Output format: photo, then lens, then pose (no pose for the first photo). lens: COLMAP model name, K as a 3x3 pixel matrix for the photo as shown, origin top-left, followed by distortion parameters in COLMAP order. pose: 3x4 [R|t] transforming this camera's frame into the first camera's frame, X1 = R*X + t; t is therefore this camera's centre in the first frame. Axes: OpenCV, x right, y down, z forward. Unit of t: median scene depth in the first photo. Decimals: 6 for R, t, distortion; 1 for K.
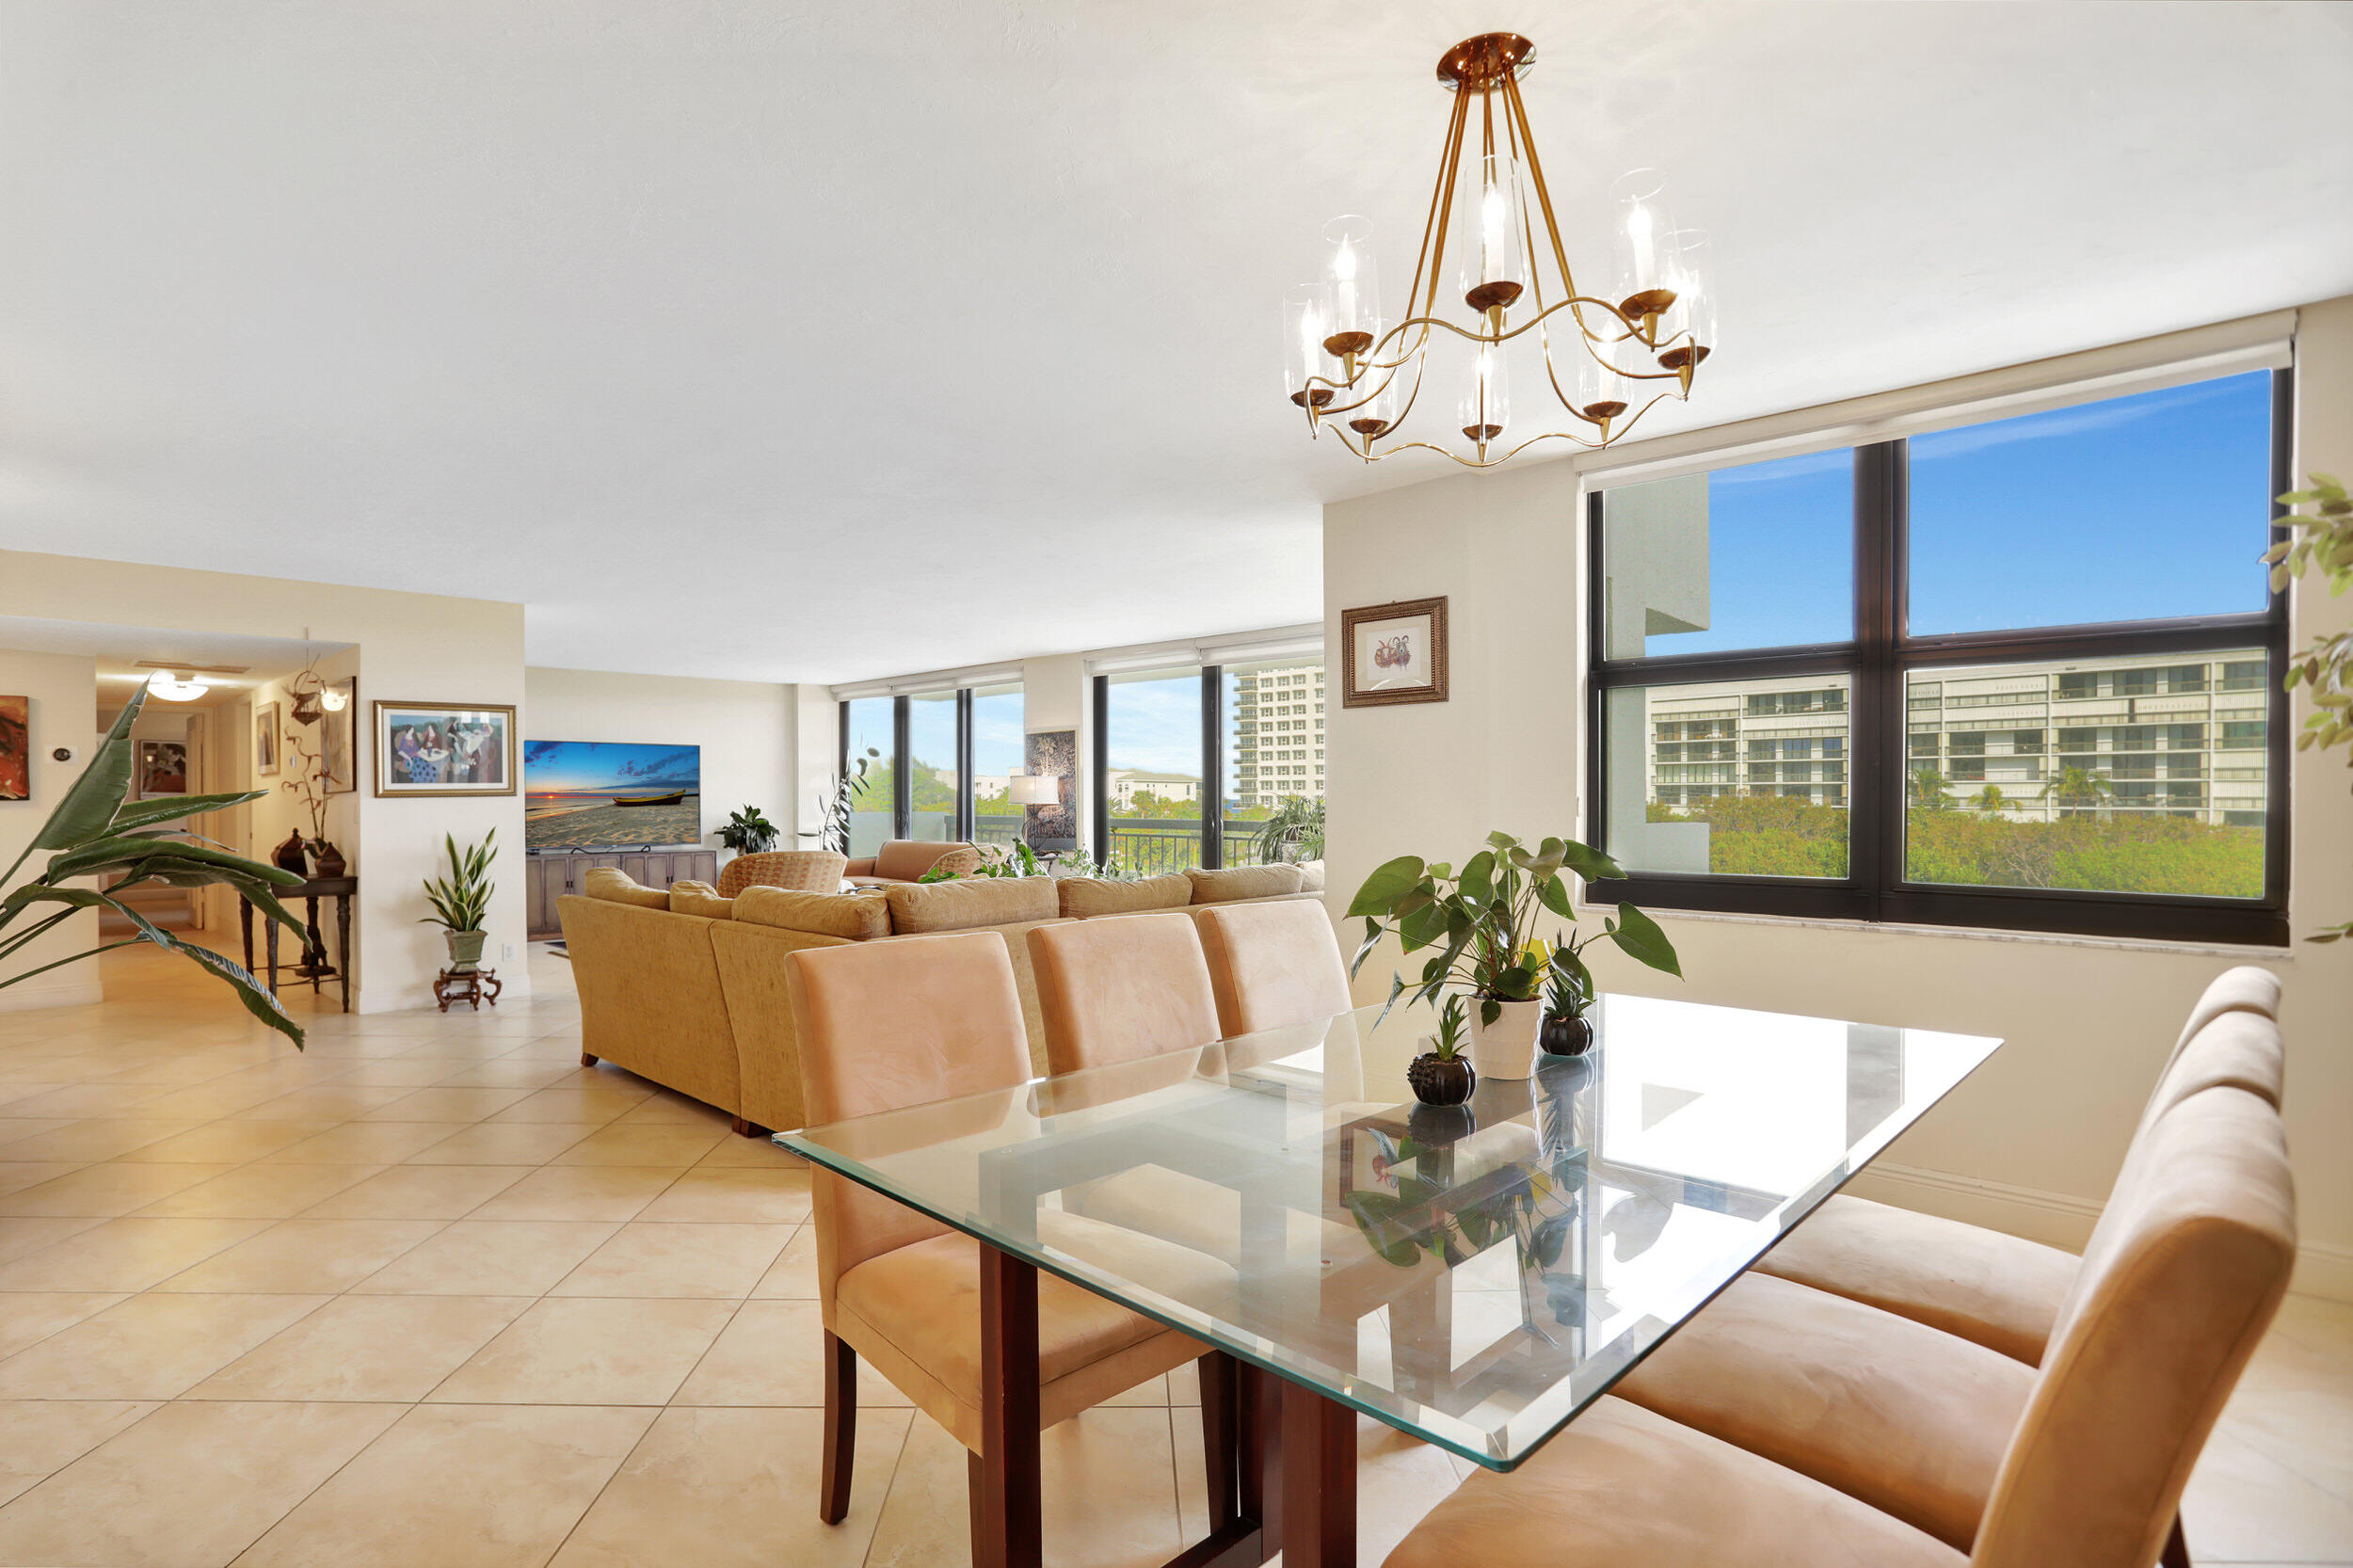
lens RADIAL K [[1155.8, 0, 1128.4], [0, 1155.8, 809.7], [0, 0, 1]] dist [-0.056543, 0.016796]
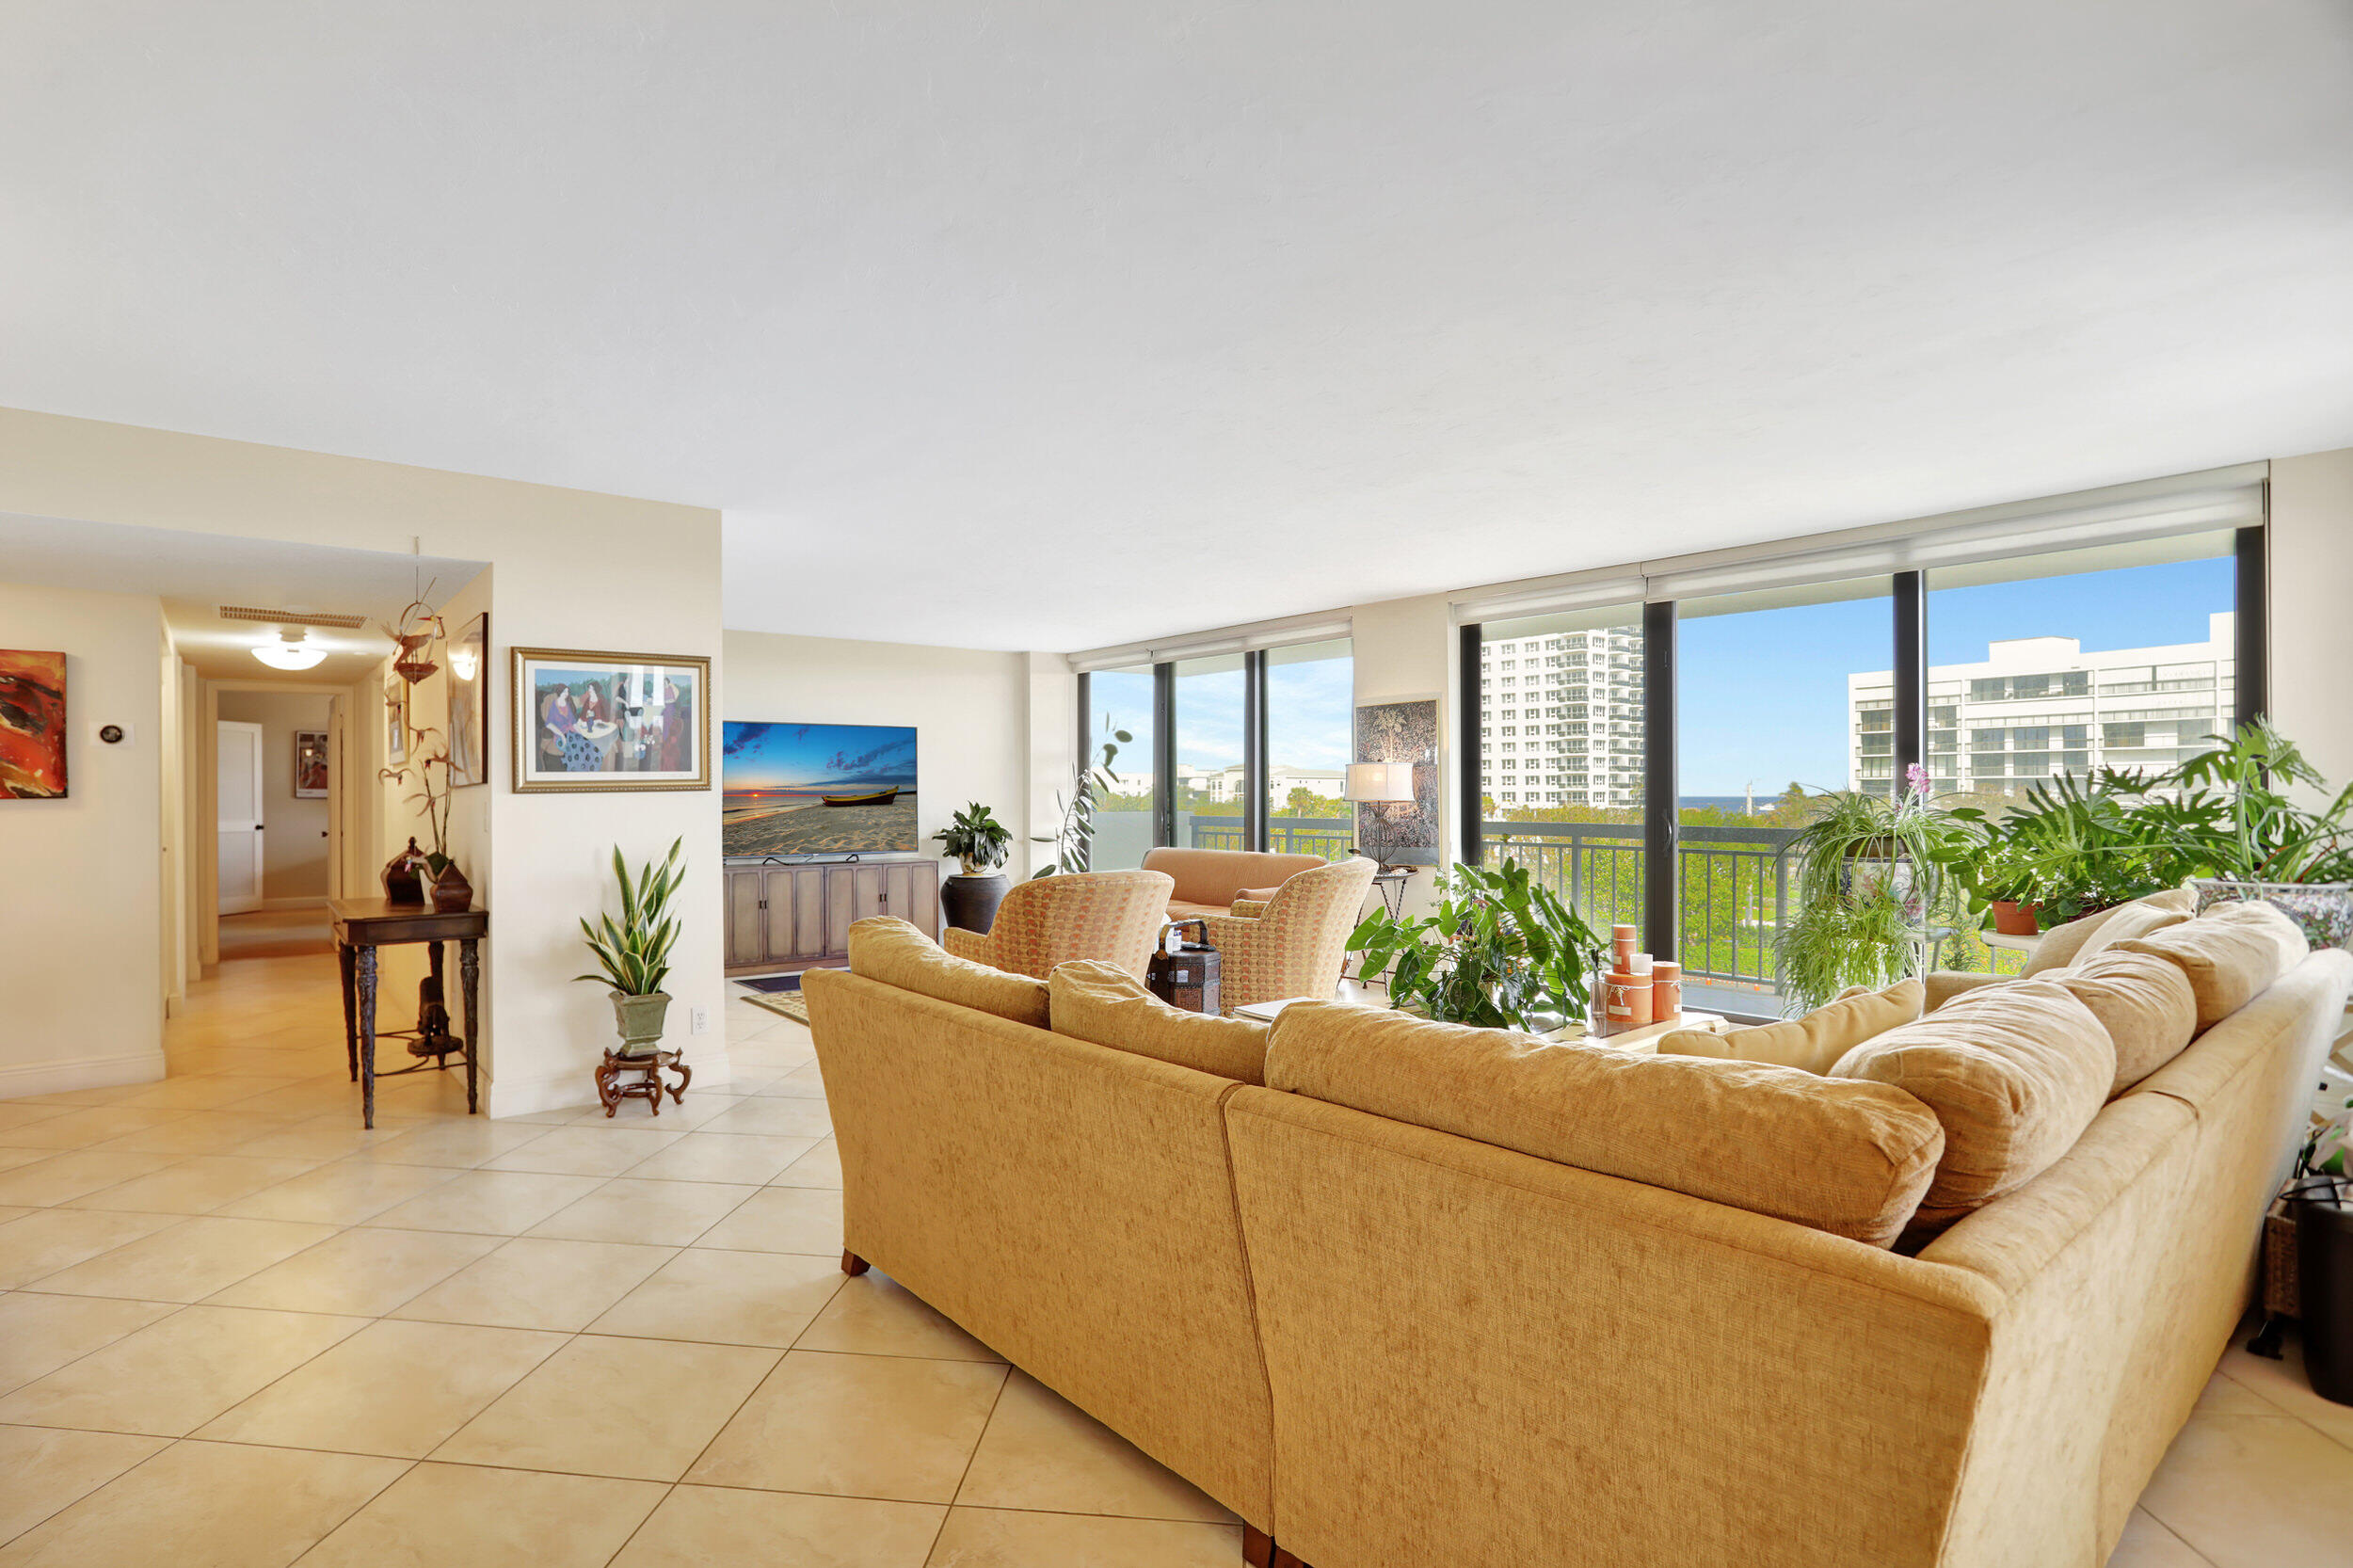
lens RADIAL K [[1155.8, 0, 1127.6], [0, 1155.8, 799.2], [0, 0, 1]] dist [-0.056543, 0.016796]
pose [[0.992142, -0.001128, -0.125113, -0.143207], [0.000397, 0.999983, -0.005872, -0.001824], [0.125117, 0.005776, 0.992125, 0.244583]]
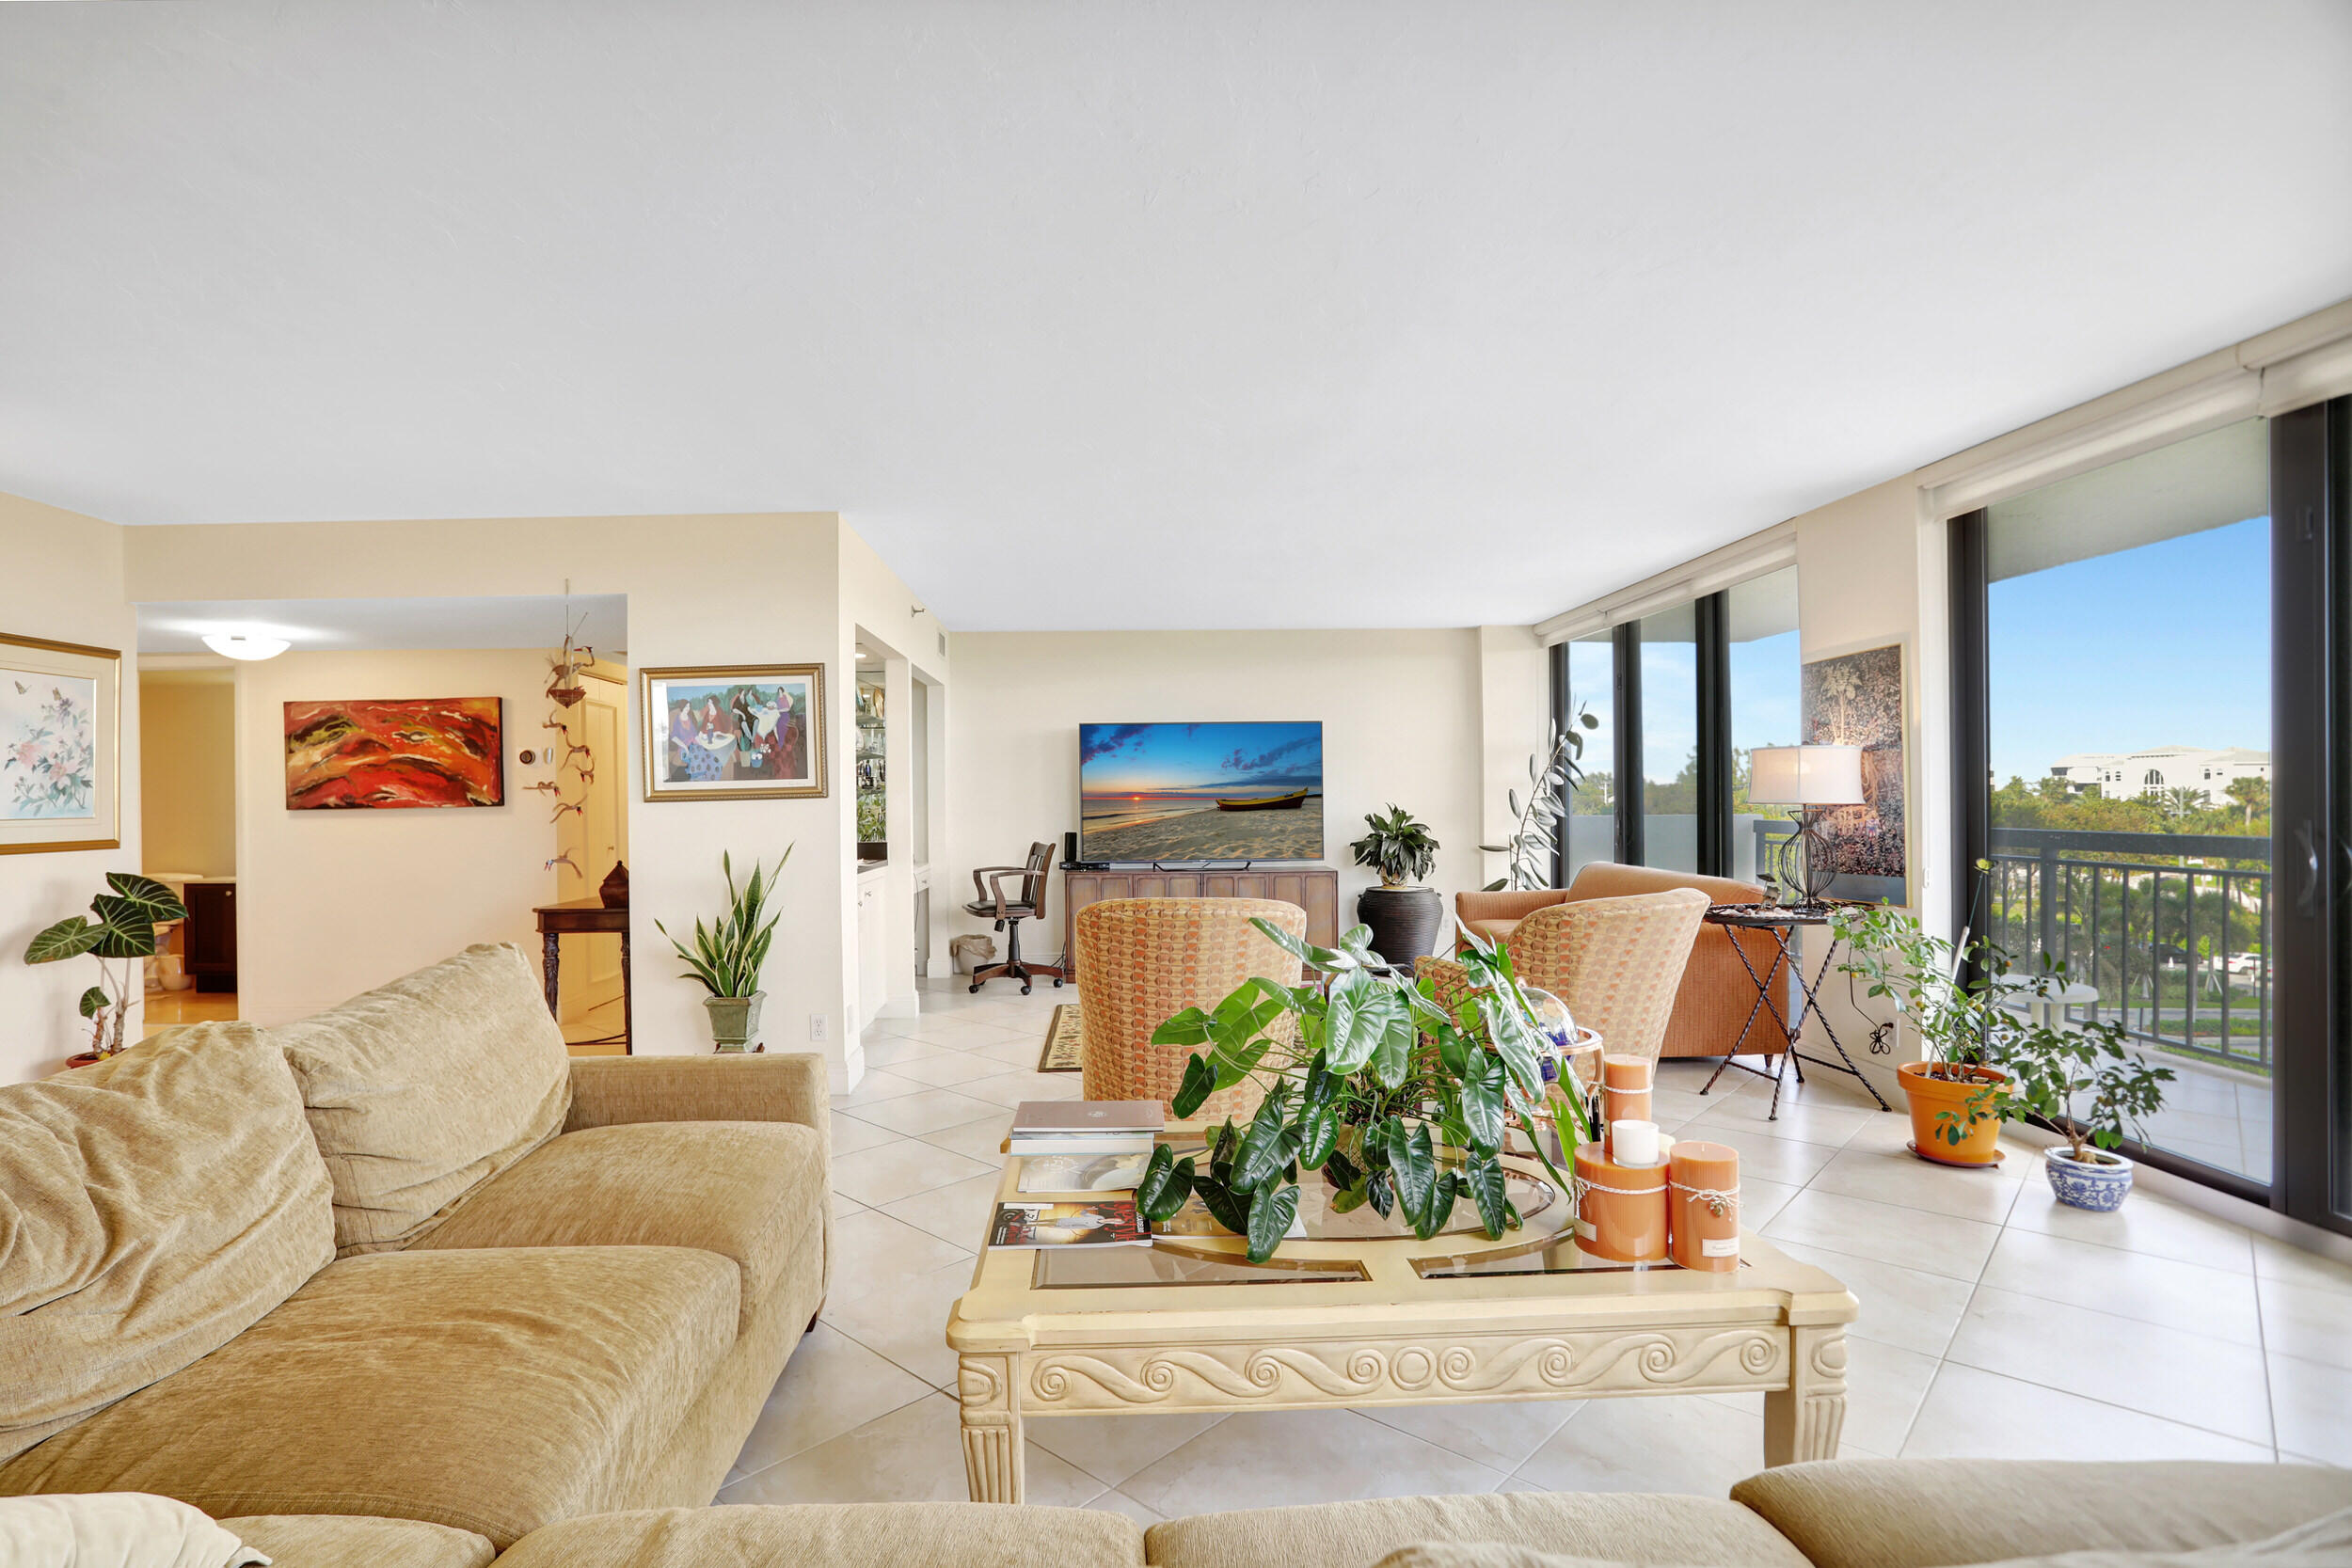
lens RADIAL K [[1155.2, 0, 1108.4], [0, 1155.2, 798.6], [0, 0, 1]] dist [-0.056543, 0.016796]
pose [[0.710404, -0.006830, -0.703761, 0.043403], [0.002265, 0.999970, -0.007418, -0.004121], [0.703790, 0.003676, 0.710398, 0.442986]]
